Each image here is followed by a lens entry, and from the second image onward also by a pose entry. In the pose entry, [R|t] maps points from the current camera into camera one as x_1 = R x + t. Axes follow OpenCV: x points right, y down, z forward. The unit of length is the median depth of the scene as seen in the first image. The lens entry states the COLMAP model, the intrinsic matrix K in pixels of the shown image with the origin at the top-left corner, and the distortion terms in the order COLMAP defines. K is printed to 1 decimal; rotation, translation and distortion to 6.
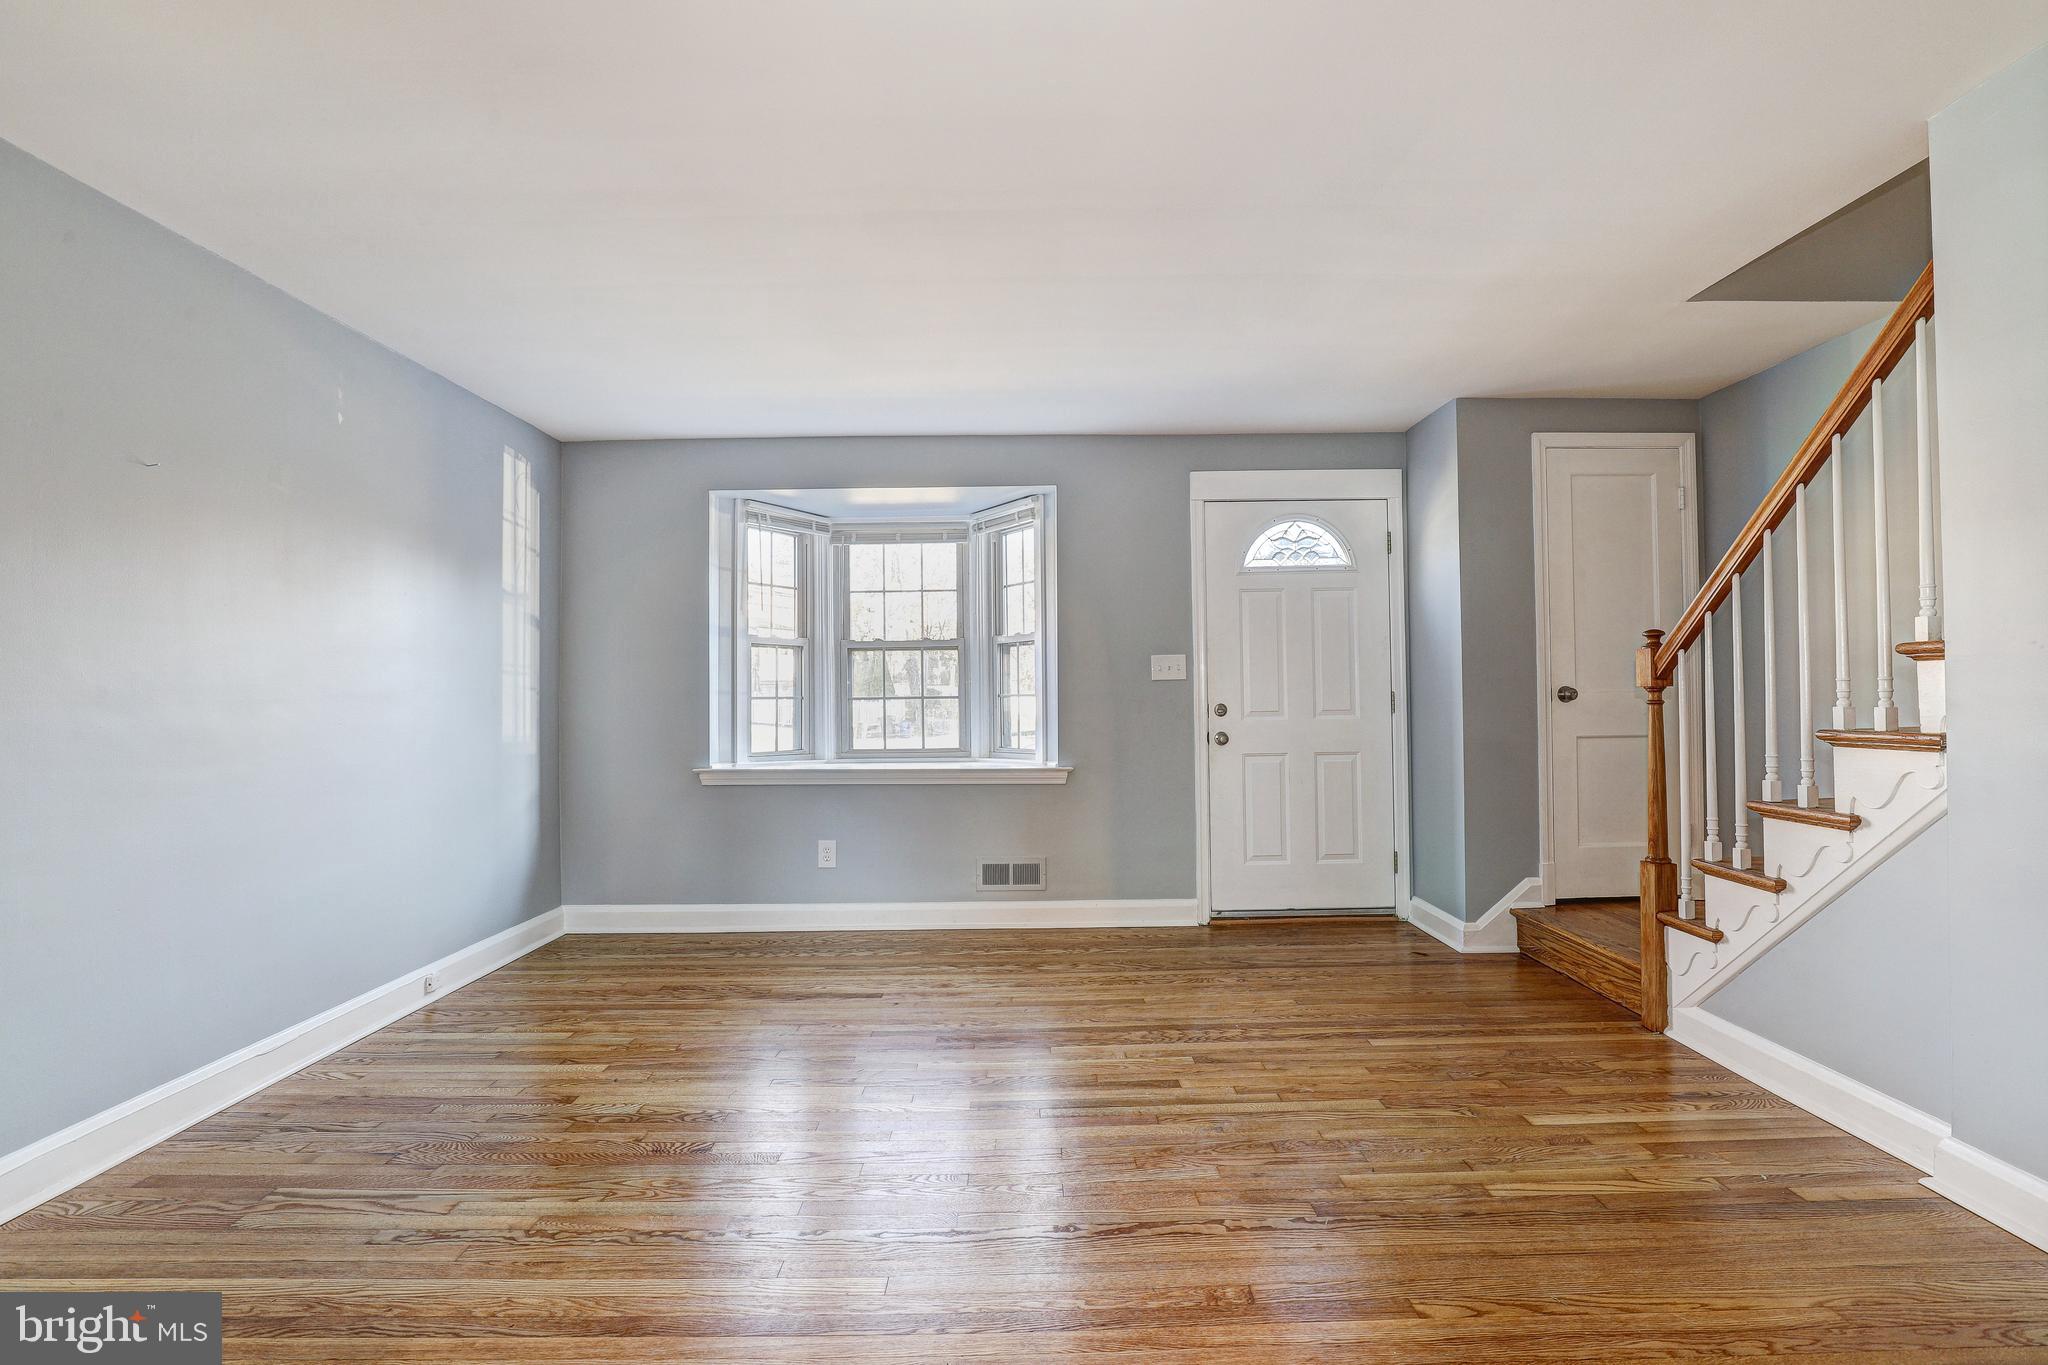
lens RADIAL K [[941.1, 0, 1031.3], [0, 941.1, 680.4], [0, 0, 1]] dist [-0.035228, 0.006906]
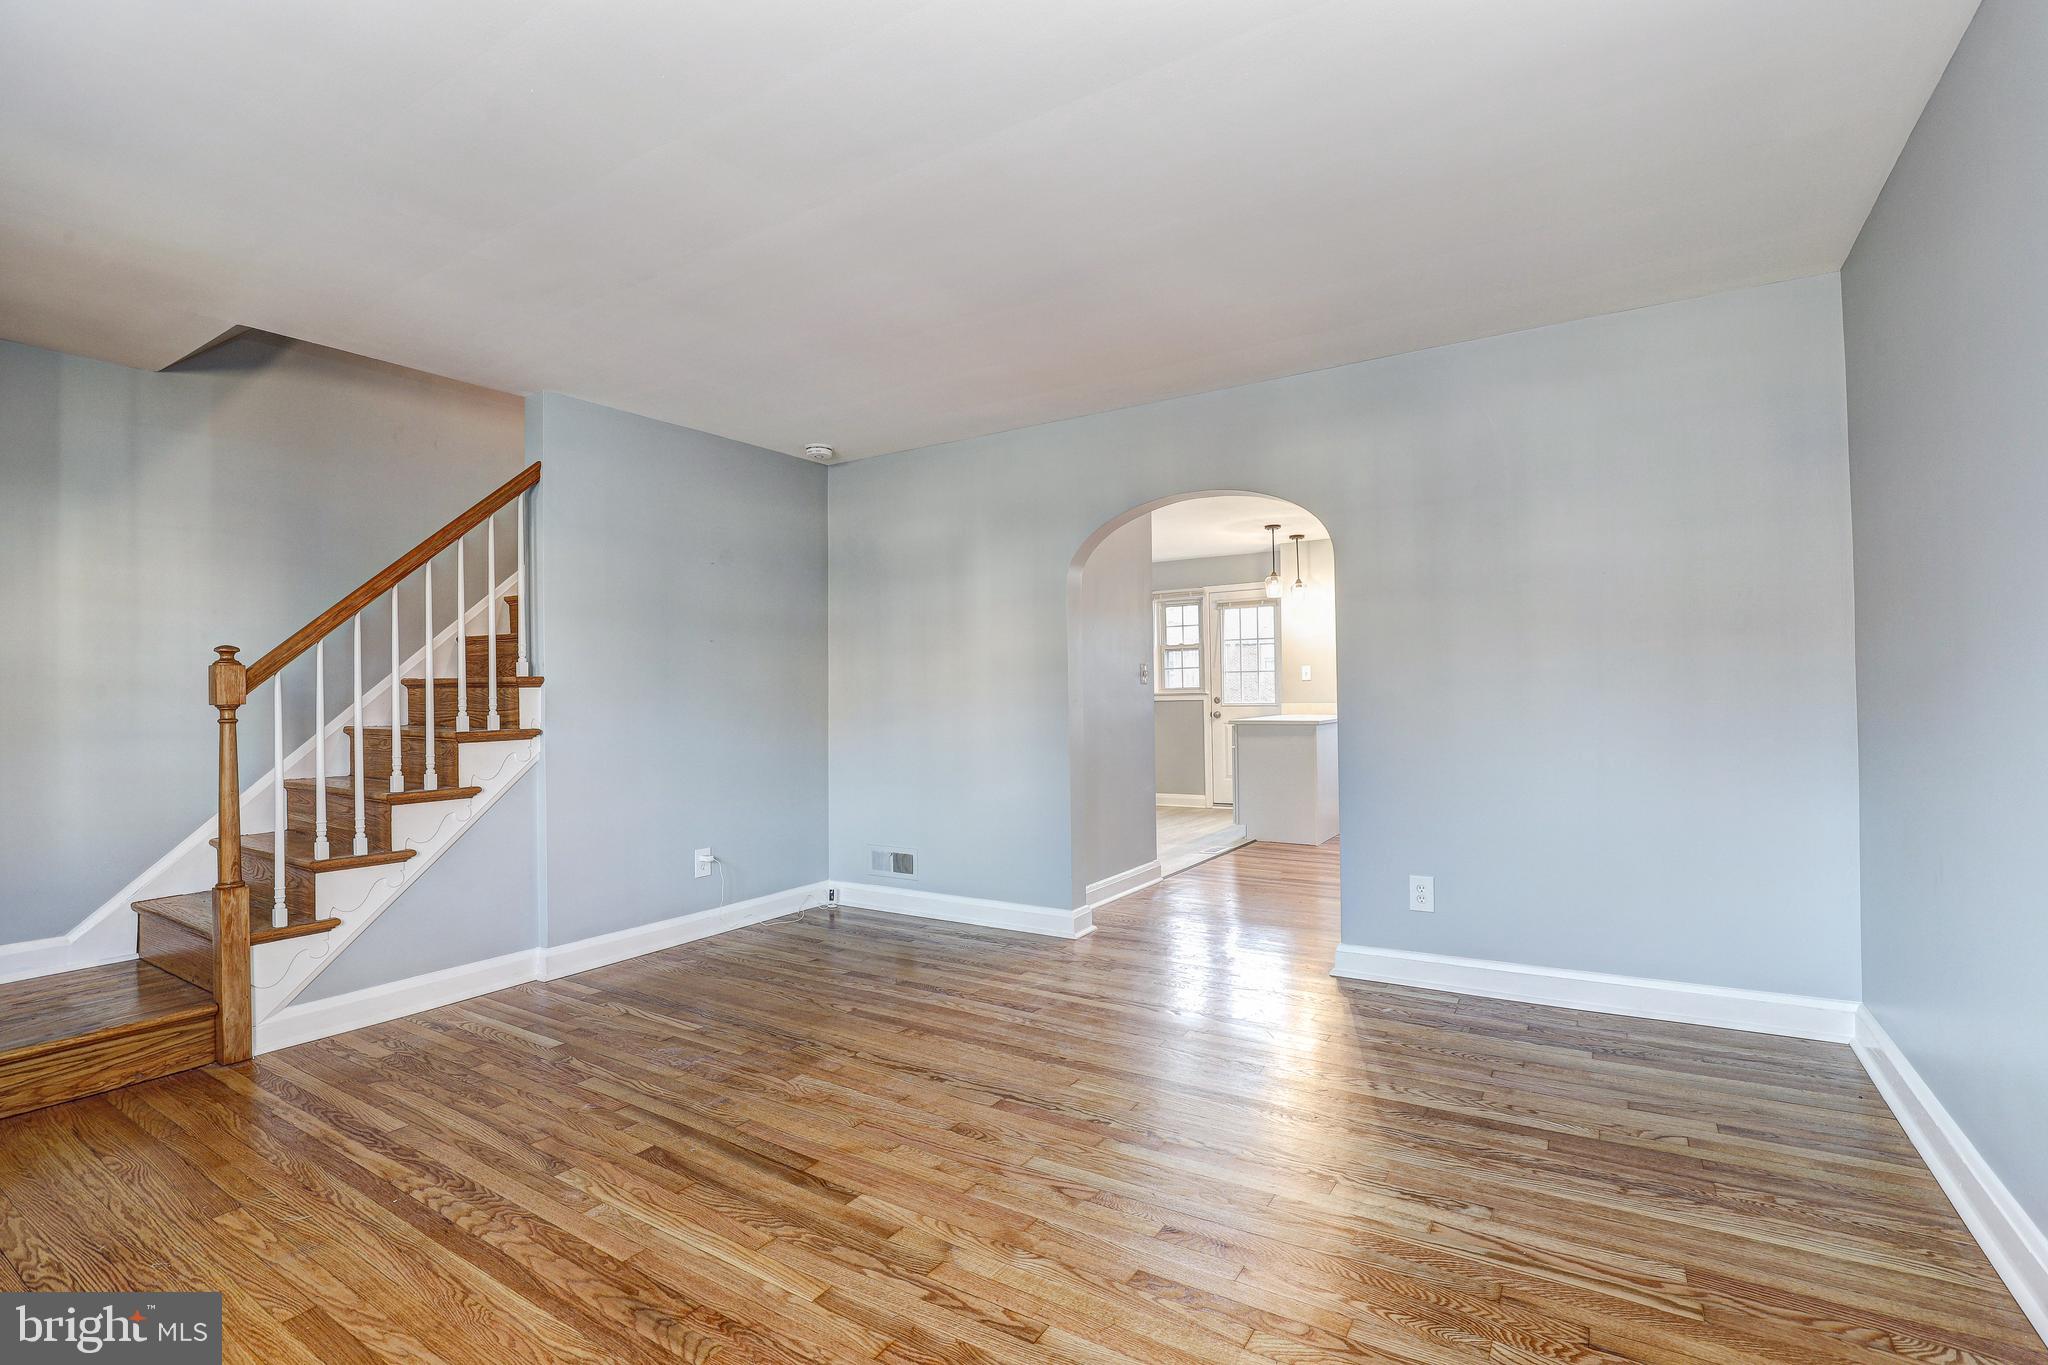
lens RADIAL K [[941.1, 0, 1031.2], [0, 941.1, 677.0], [0, 0, 1]] dist [-0.035228, 0.006906]
pose [[-0.842969, 0.035972, 0.536758, -0.415921], [0.019486, 0.999149, -0.036359, 0.022062], [-0.537609, -0.020190, -0.842952, 1.035756]]
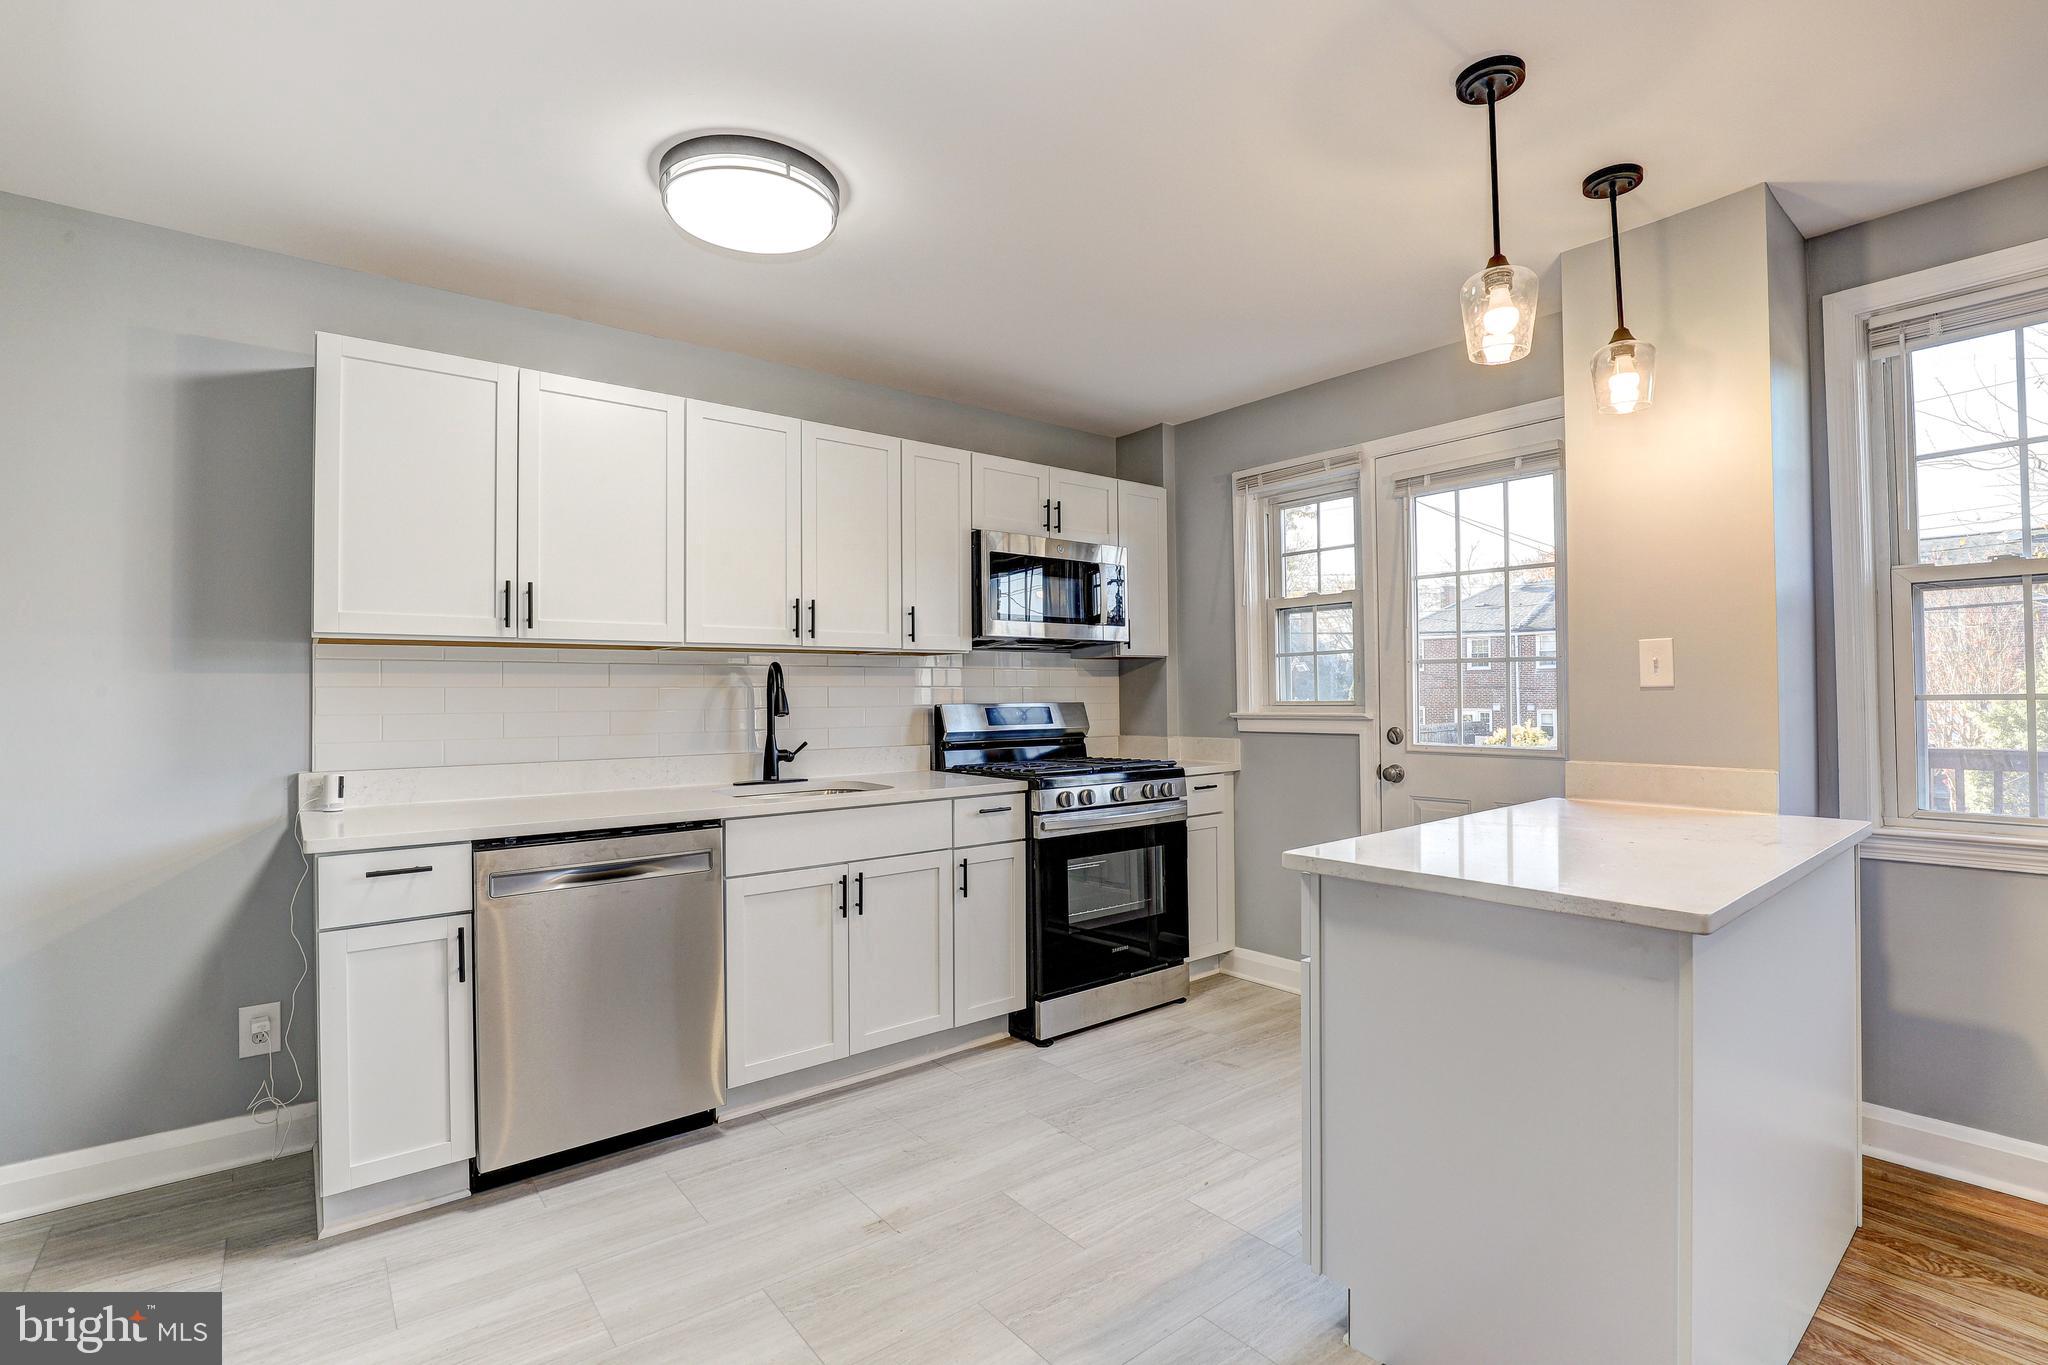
lens RADIAL K [[941.1, 0, 1023.9], [0, 941.1, 680.0], [0, 0, 1]] dist [-0.035228, 0.006906]
pose [[-0.618461, 0.029143, 0.785275, -0.321746], [0.004928, 0.999436, -0.033209, 0.011425], [-0.785800, -0.016668, -0.618256, 0.695251]]
